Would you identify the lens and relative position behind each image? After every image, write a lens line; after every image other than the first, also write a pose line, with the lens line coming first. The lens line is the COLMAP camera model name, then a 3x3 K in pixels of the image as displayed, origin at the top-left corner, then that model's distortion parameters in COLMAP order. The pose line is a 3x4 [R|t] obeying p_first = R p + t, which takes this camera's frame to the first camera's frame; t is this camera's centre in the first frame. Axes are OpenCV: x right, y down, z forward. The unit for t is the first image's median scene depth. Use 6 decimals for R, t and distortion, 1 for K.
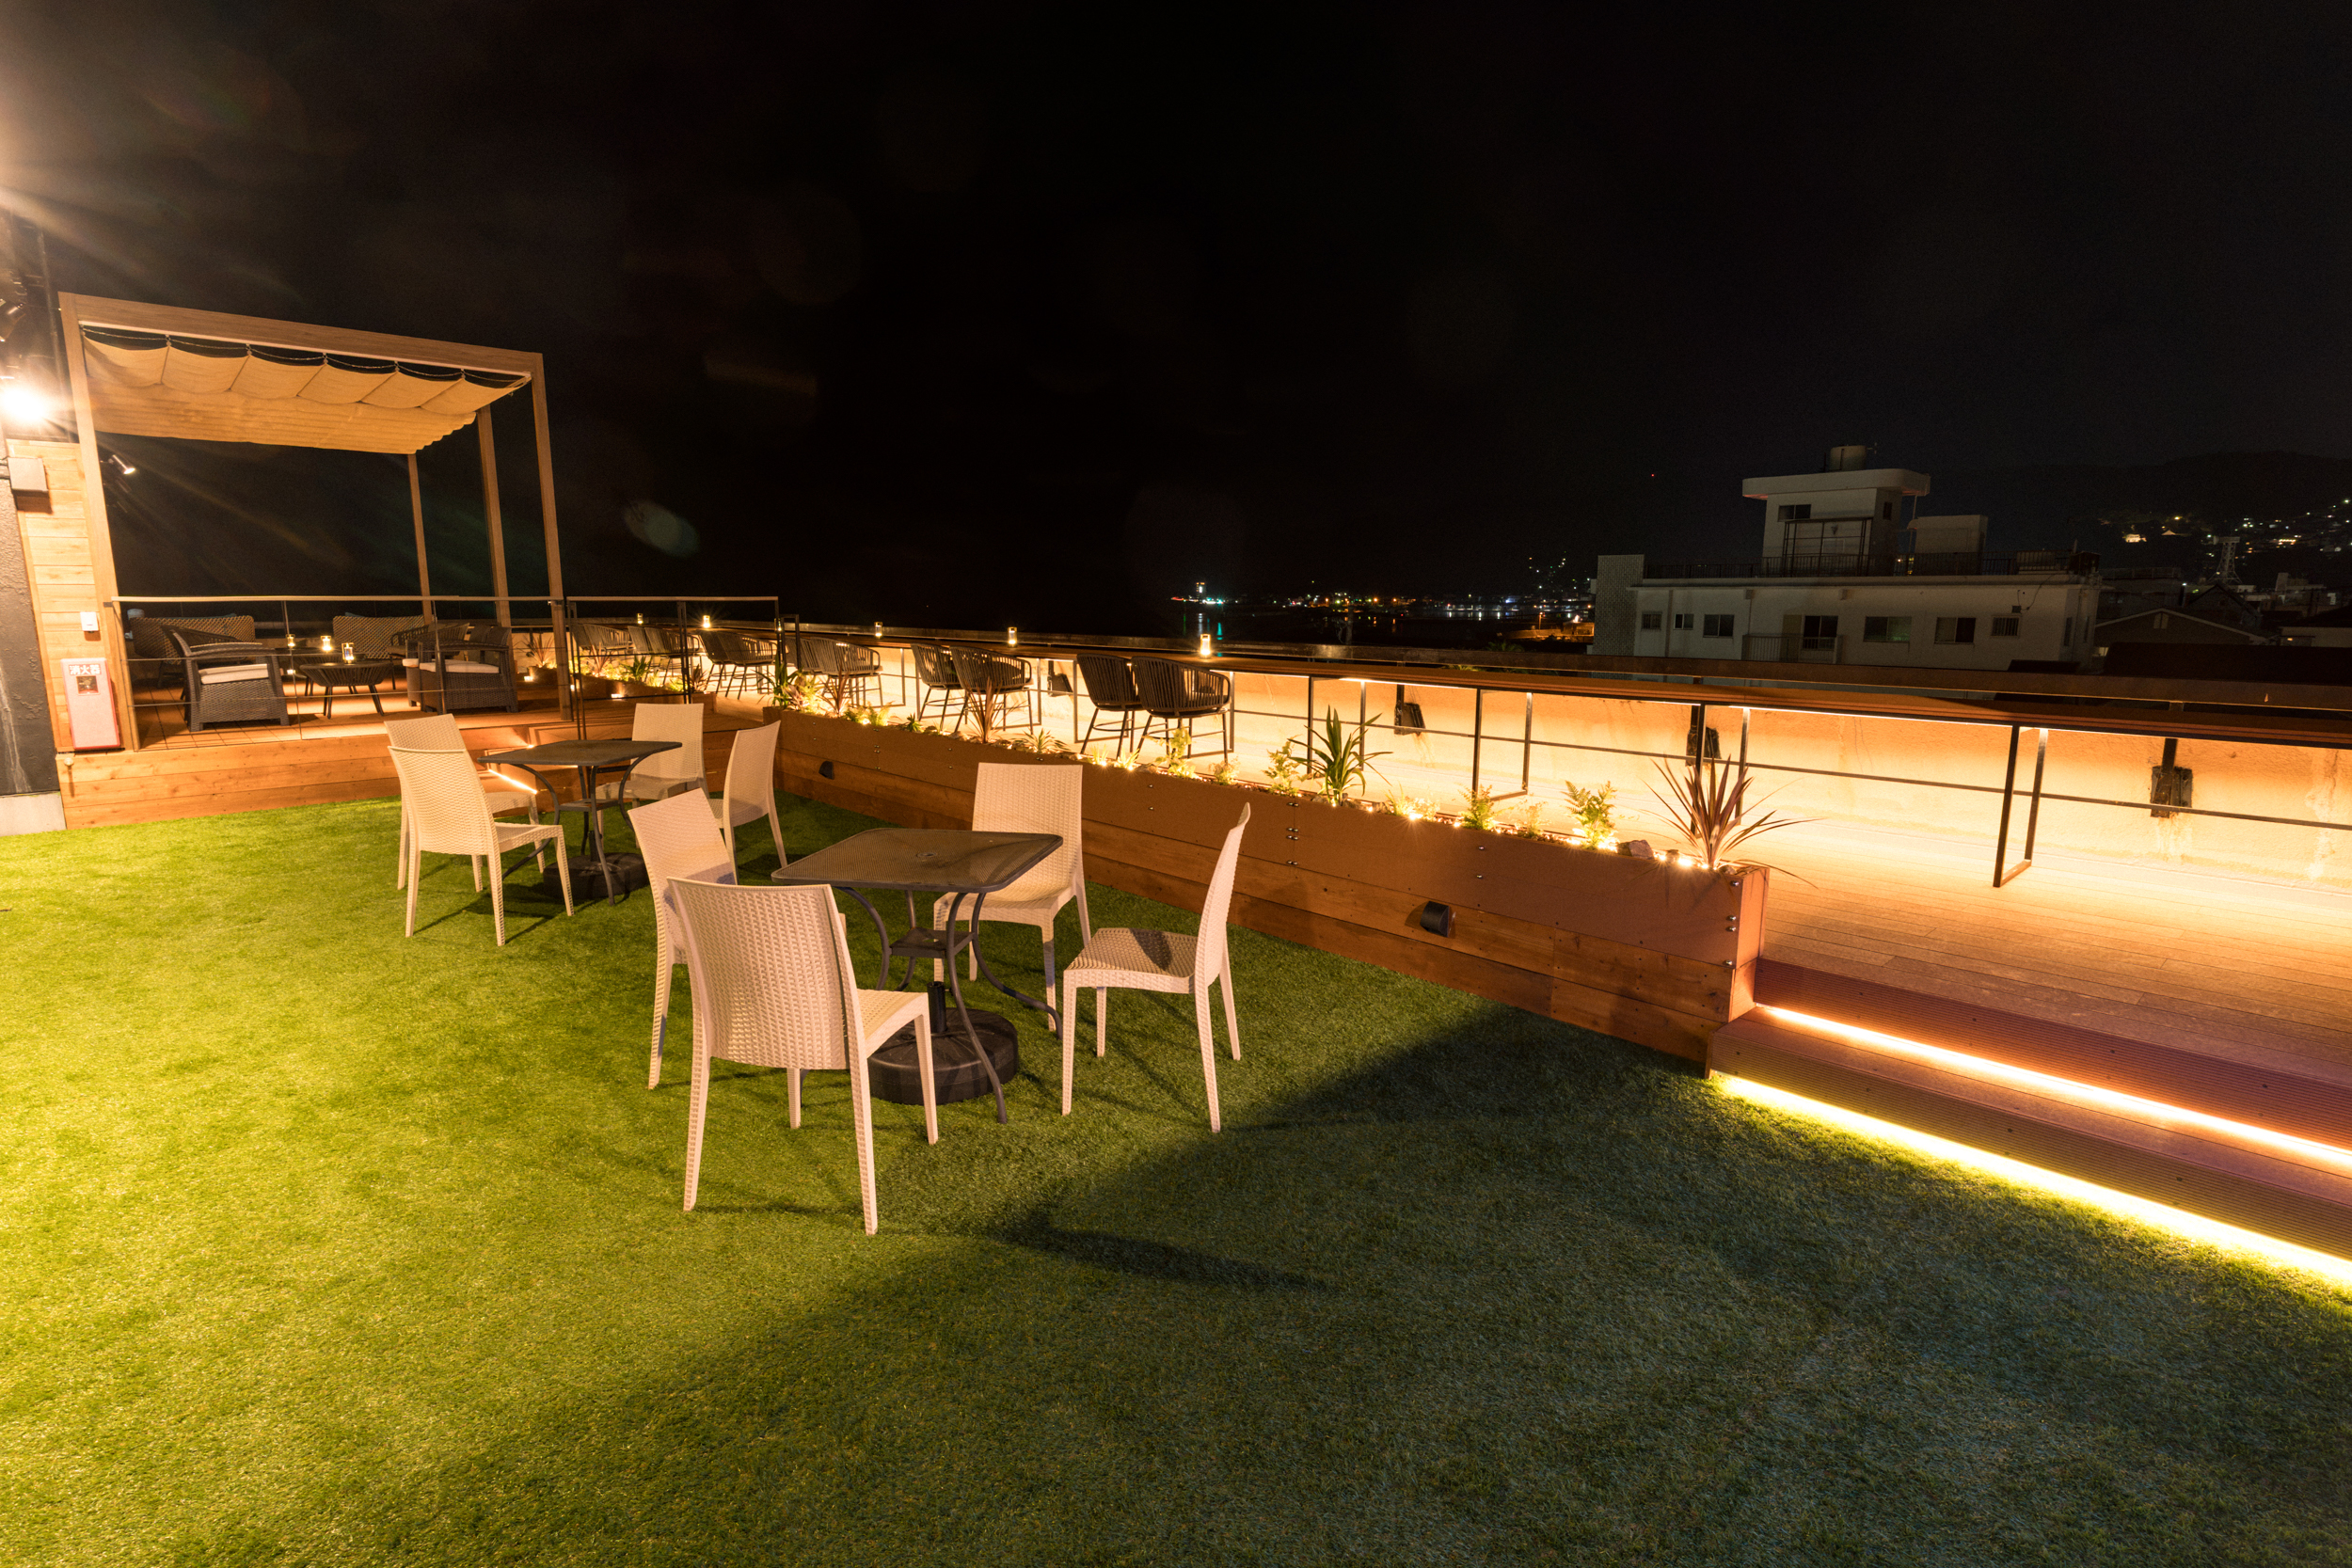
lens RADIAL K [[1119.8, 0, 1173.6], [0, 1119.8, 801.3], [0, 0, 1]] dist [0.004124, 0.001105]
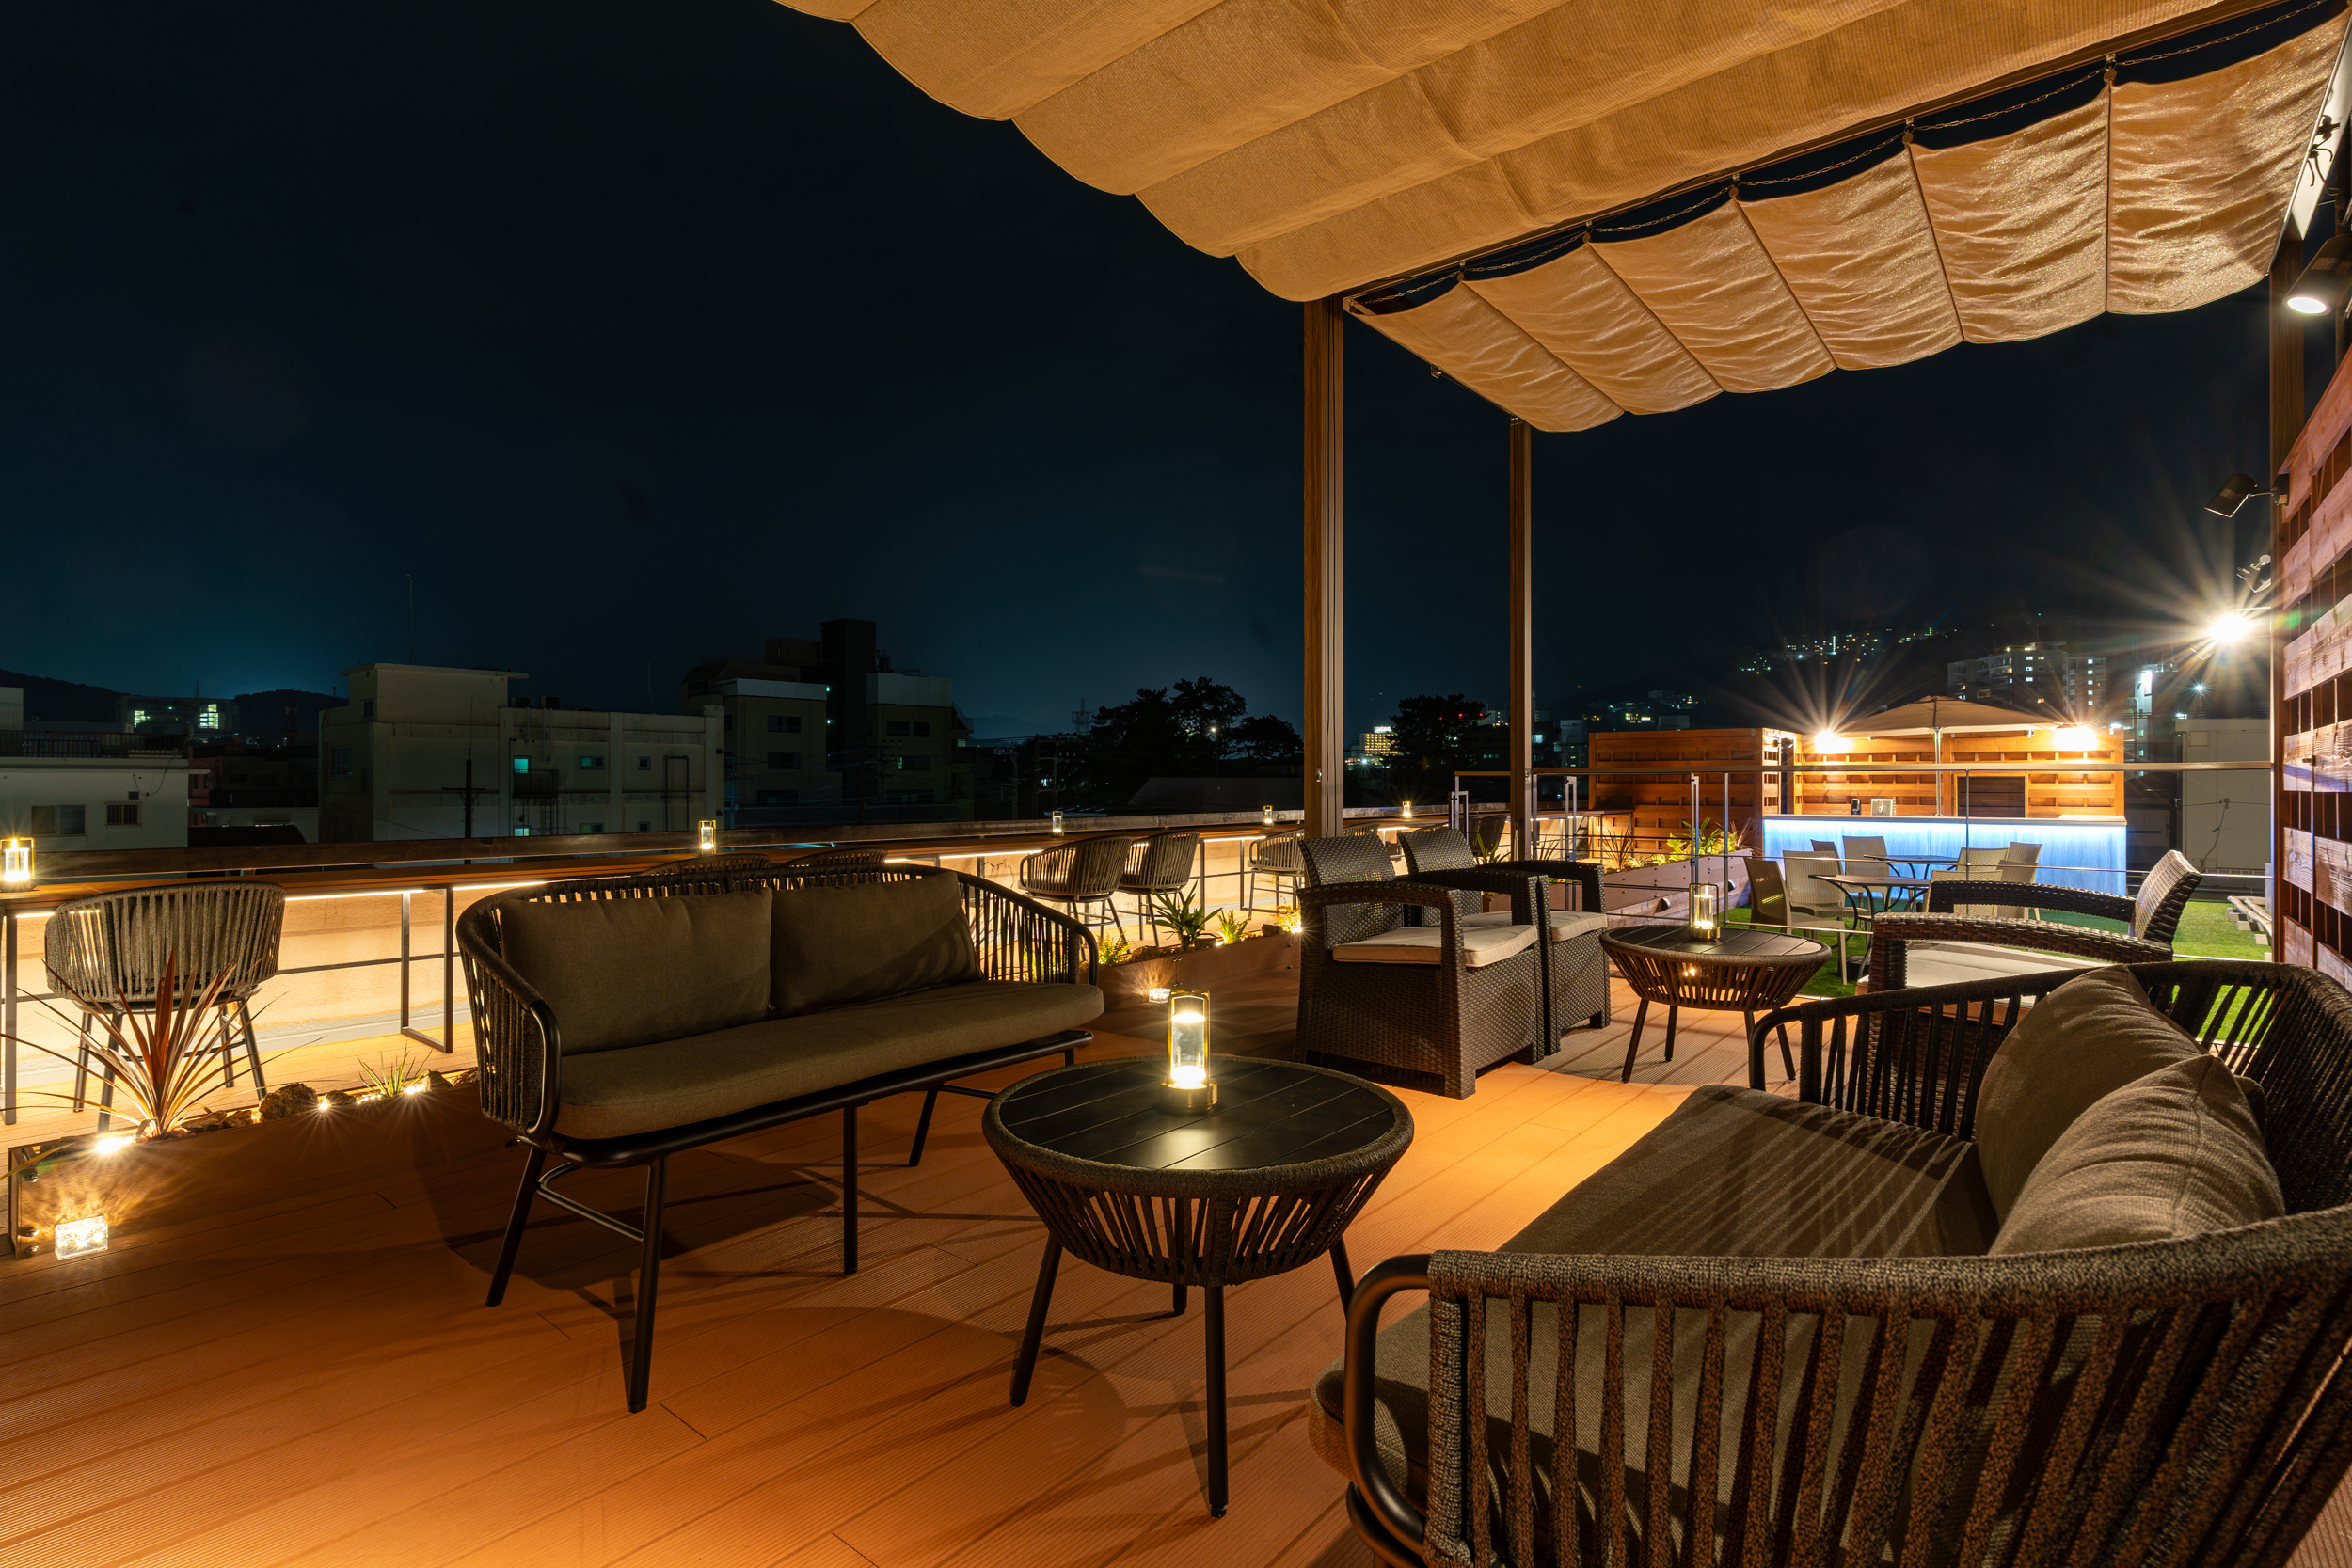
lens RADIAL K [[1119.8, 0, 1179.3], [0, 1119.8, 787.1], [0, 0, 1]] dist [0.004124, 0.001105]
pose [[-0.146021, -0.001388, 0.989280, -0.258862], [0.177883, 0.983663, 0.027637, -0.051006], [-0.973157, 0.180012, -0.143389, 0.298030]]
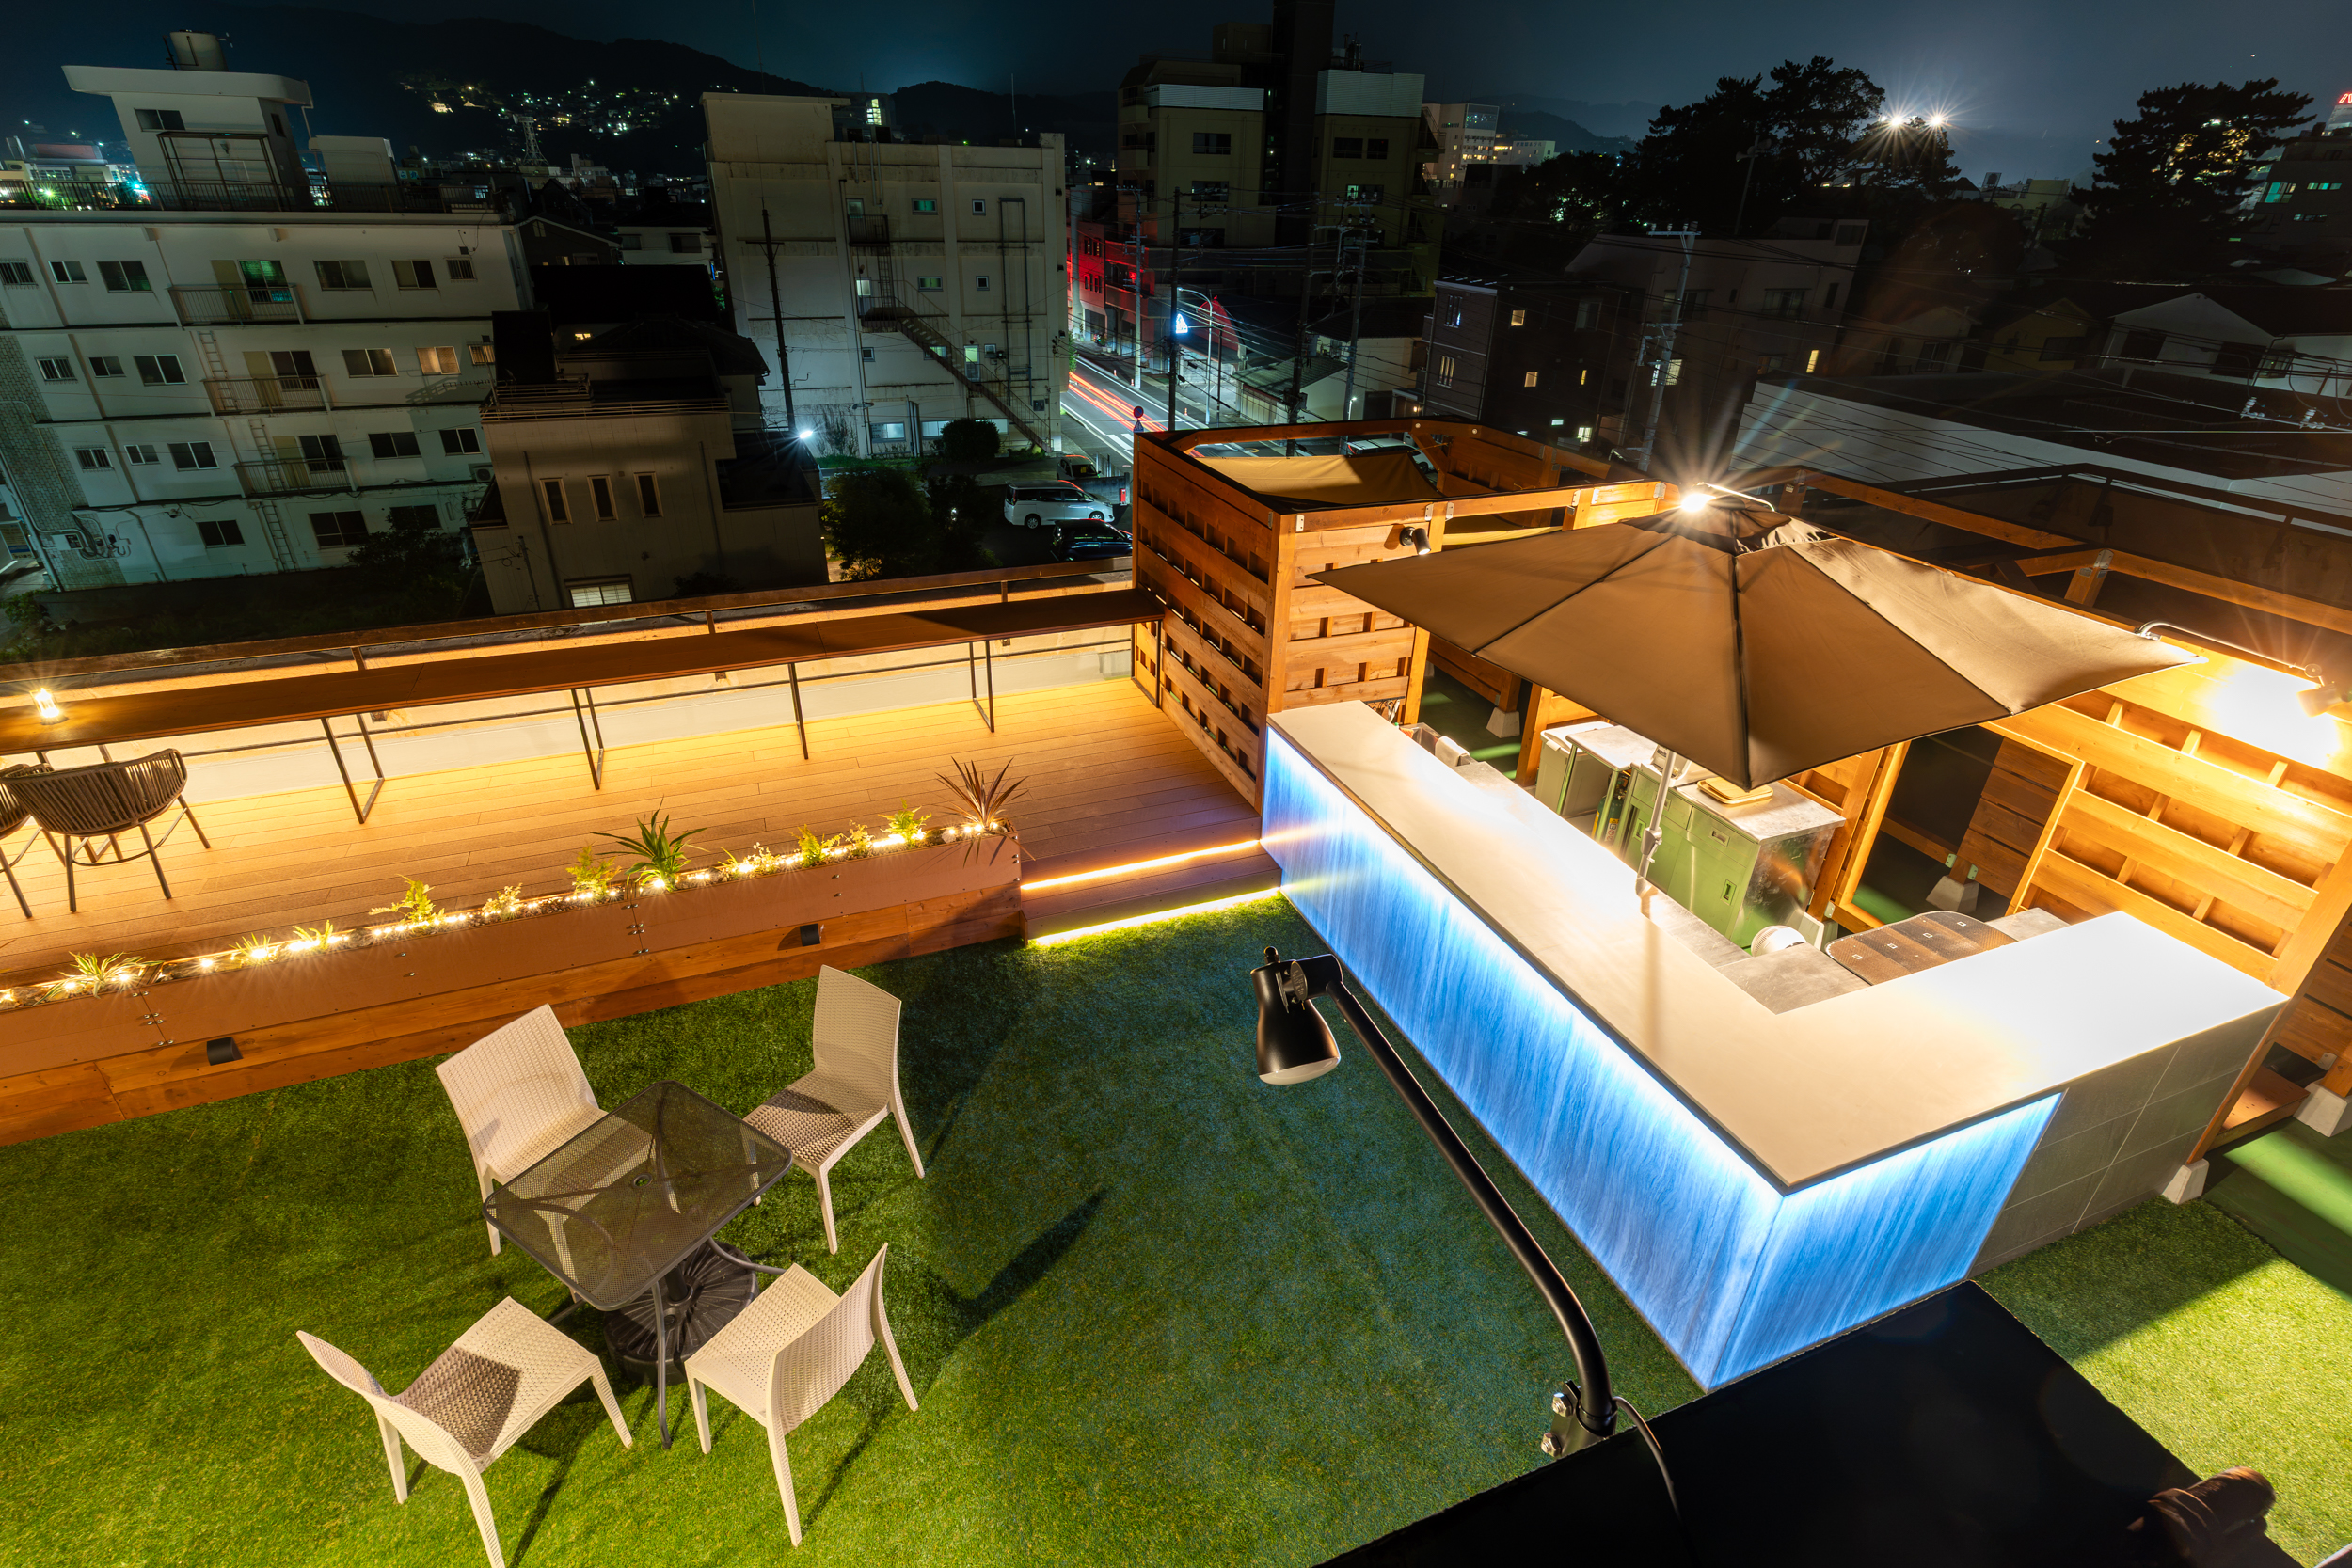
lens RADIAL K [[1119.8, 0, 1173.7], [0, 1119.8, 783.7], [0, 0, 1]] dist [0.004124, 0.001105]
pose [[0.353257, -0.433516, 0.829020, -0.066423], [0.146249, 0.900849, 0.408758, -0.056422], [-0.924024, -0.023153, 0.381632, 0.013611]]
